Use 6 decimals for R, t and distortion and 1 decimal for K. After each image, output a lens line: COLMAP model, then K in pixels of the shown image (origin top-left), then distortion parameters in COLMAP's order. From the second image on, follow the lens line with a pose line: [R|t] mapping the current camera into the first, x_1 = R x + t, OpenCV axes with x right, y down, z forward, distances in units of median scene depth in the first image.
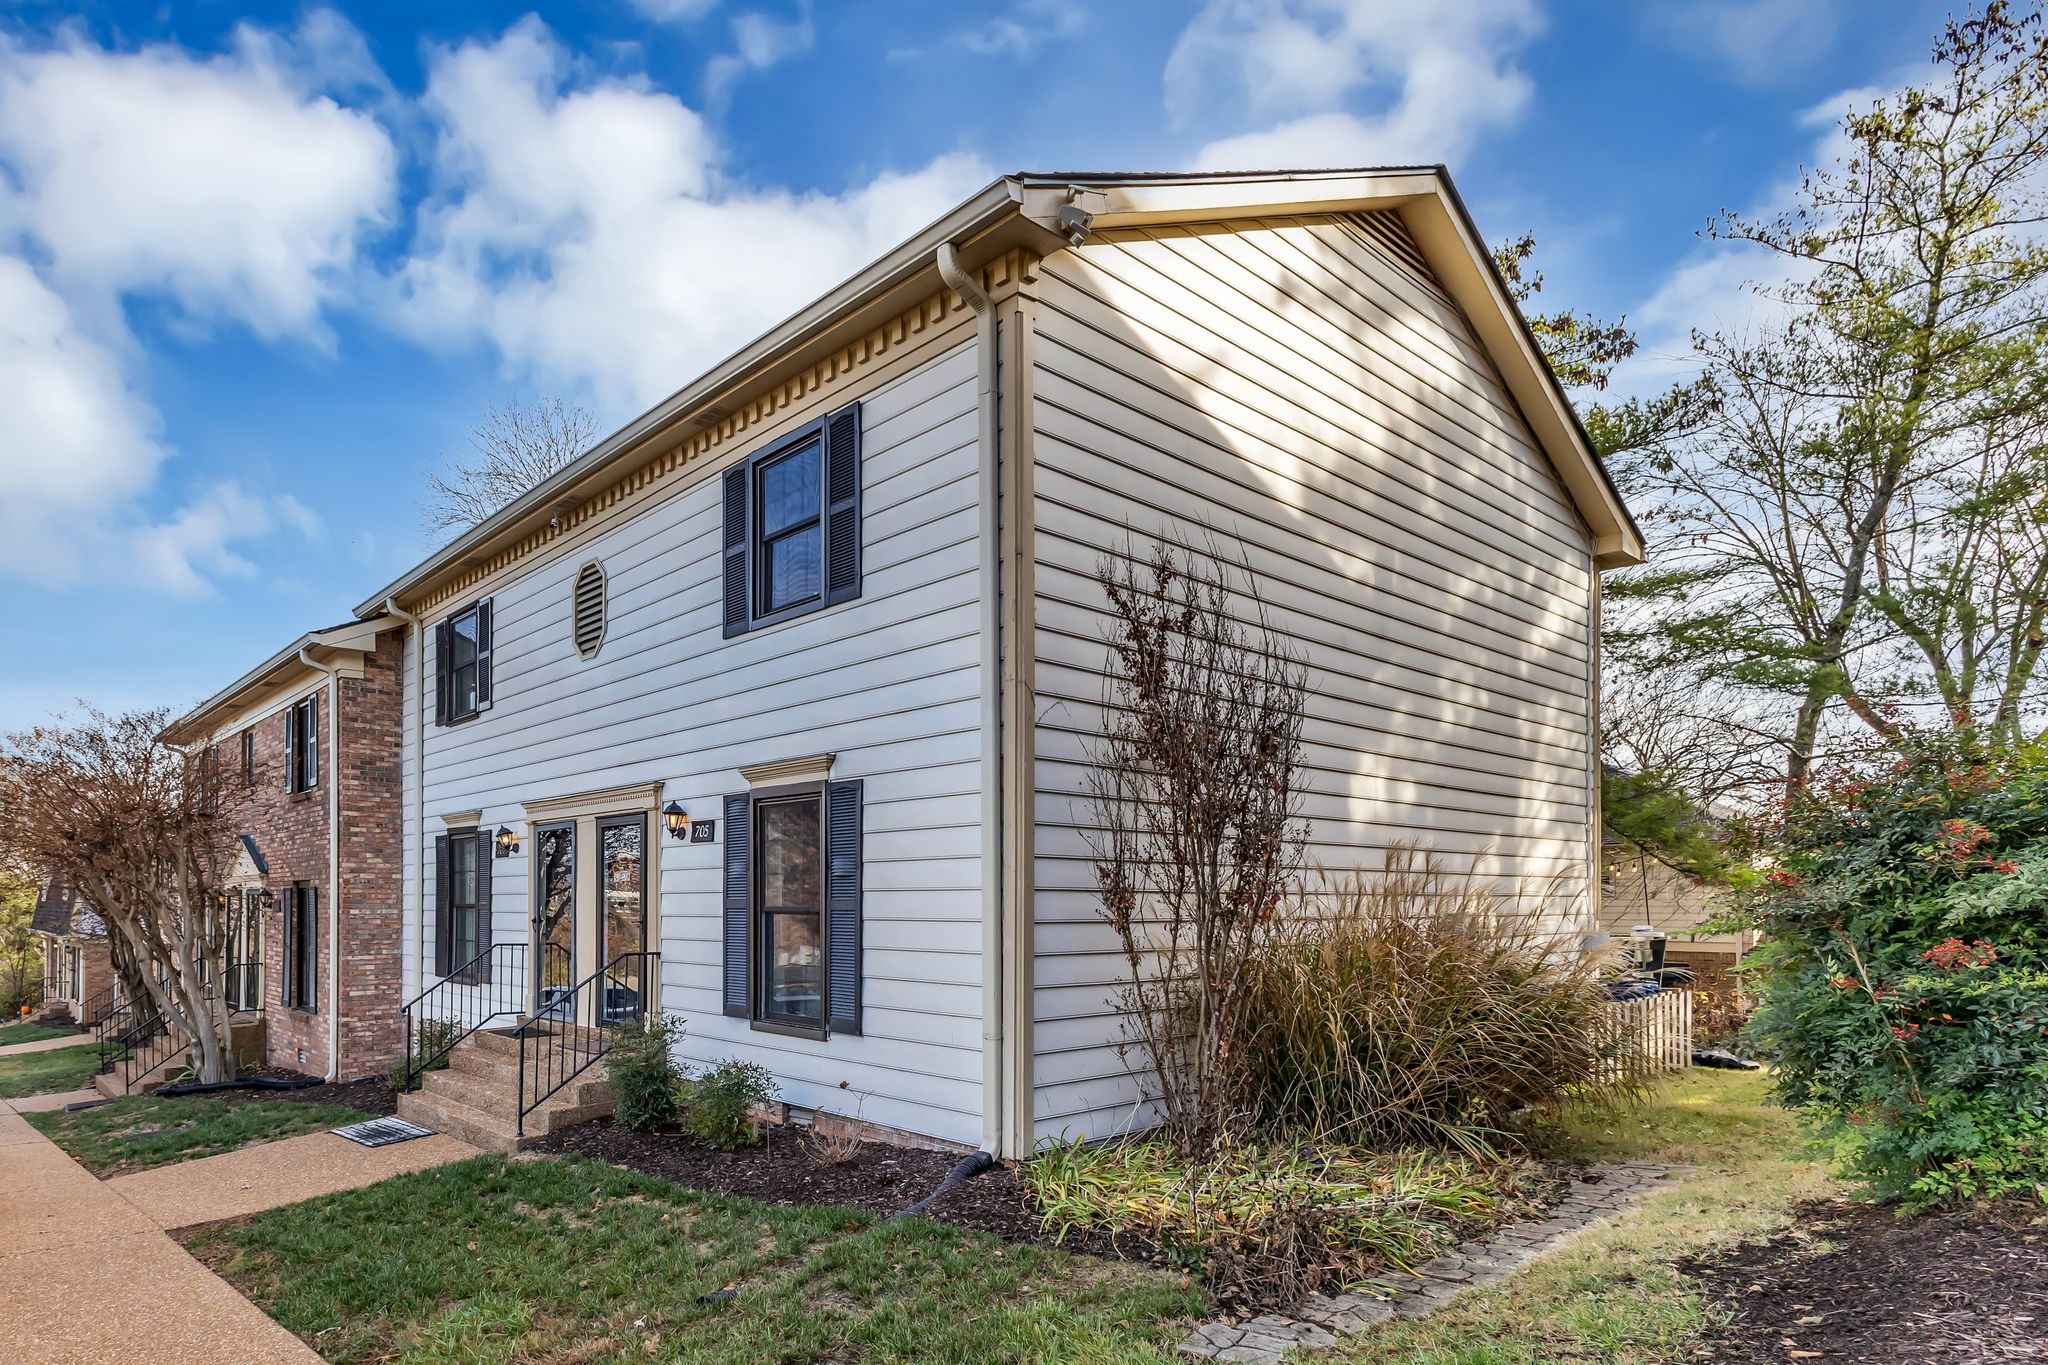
lens RADIAL K [[1148.2, 0, 1023.5], [0, 1148.2, 901.7], [0, 0, 1]] dist [0.002211, 0.000263]
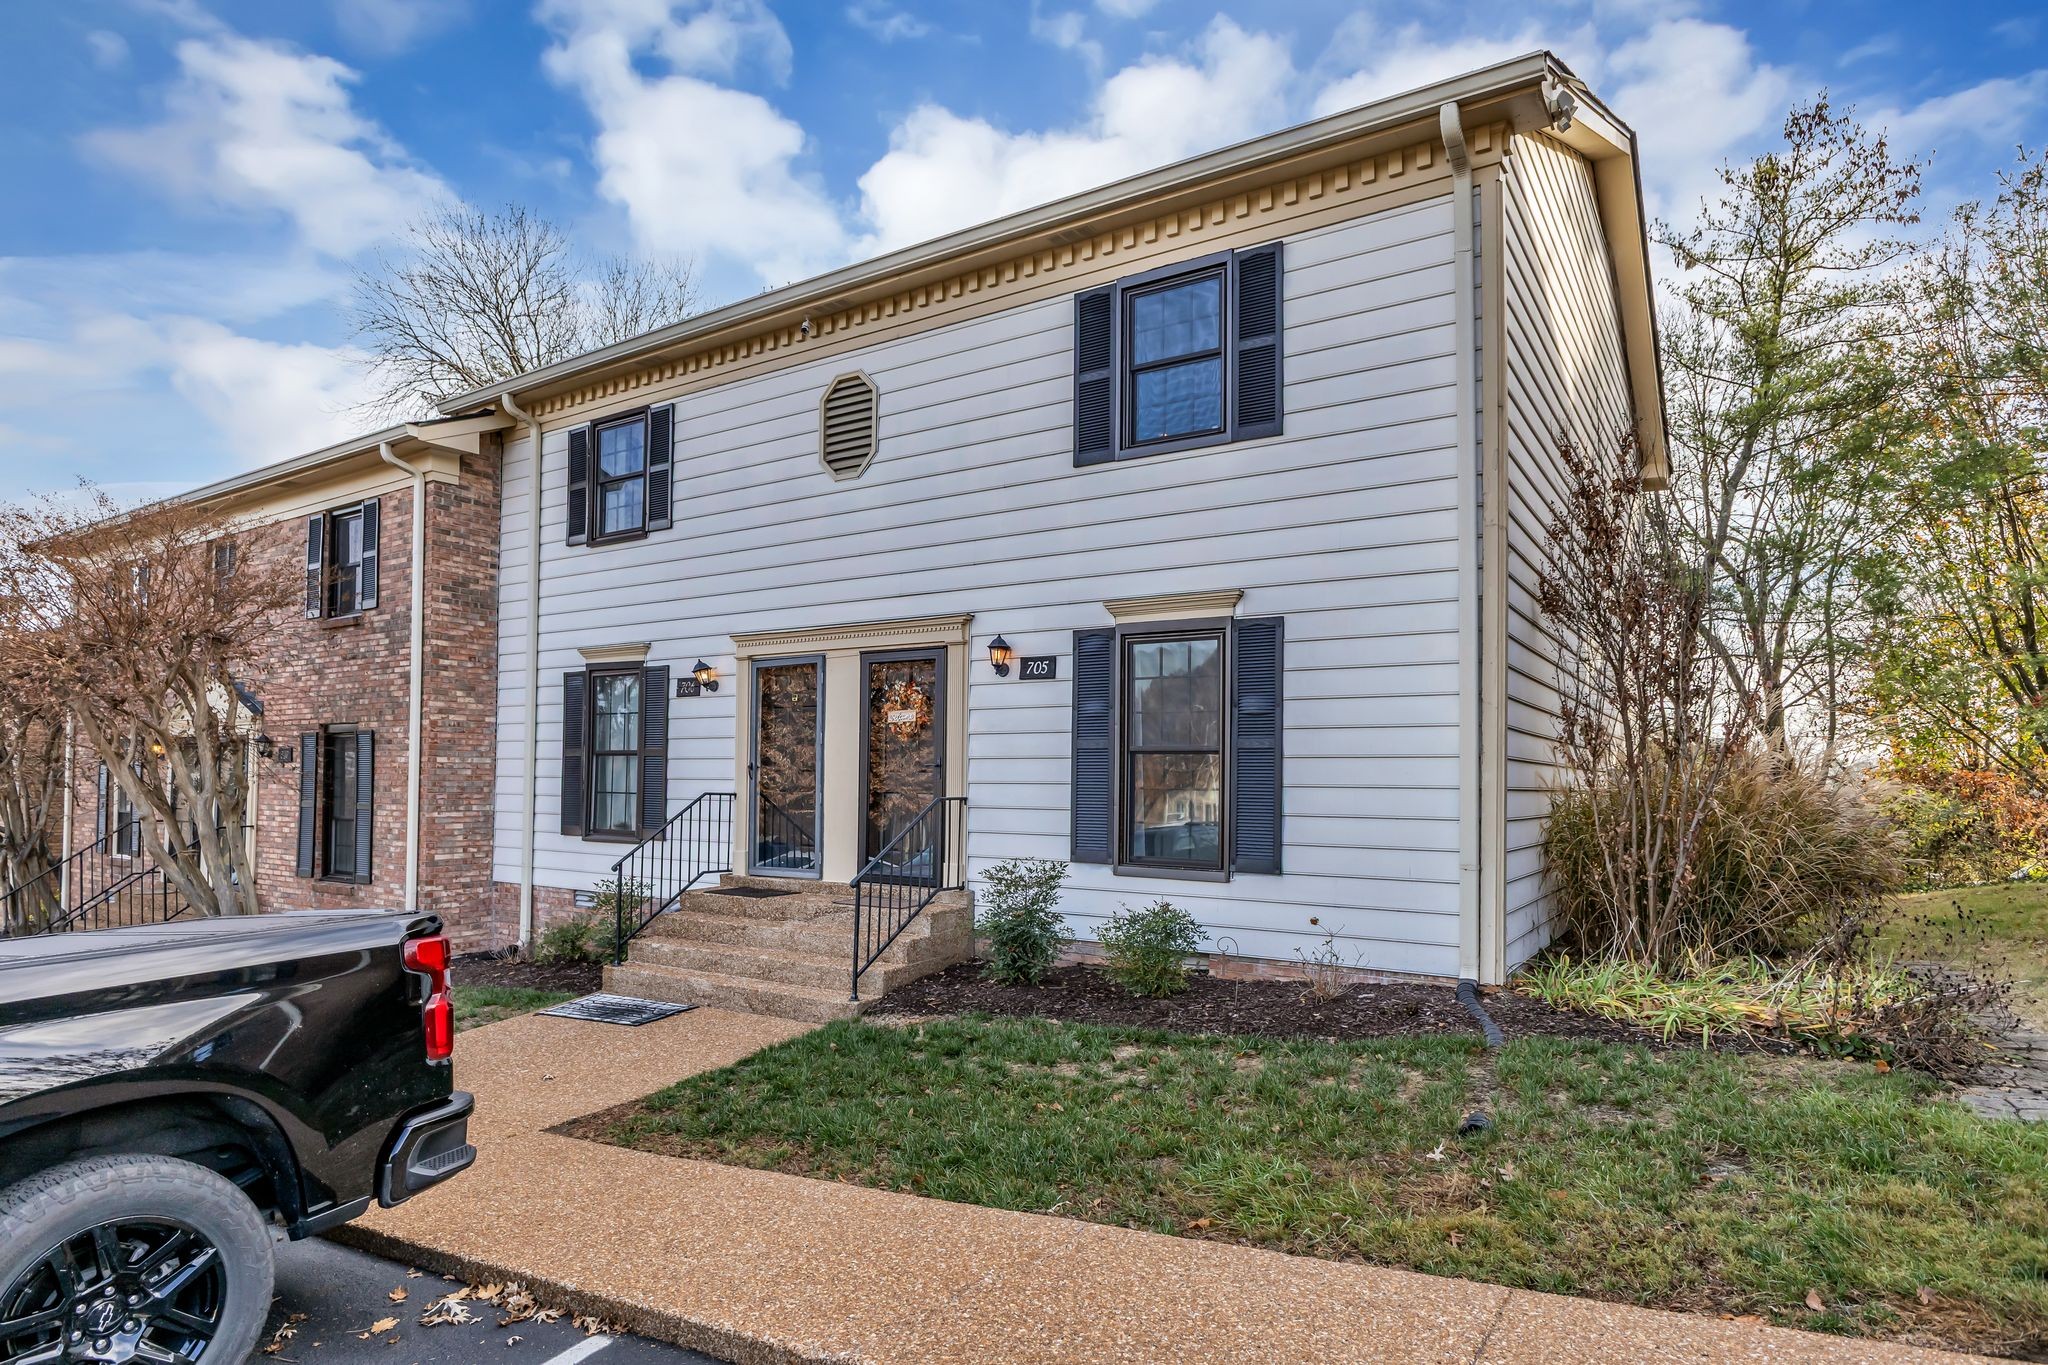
lens RADIAL K [[1078.1, 0, 1194.5], [0, 1078.1, 771.3], [0, 0, 1]] dist [-0.018943, -0.000219]
pose [[0.948570, 0.008856, 0.316442, -0.416640], [-0.005230, 0.999911, -0.012305, 0.032450], [-0.316523, 0.010018, 0.948532, 0.114452]]
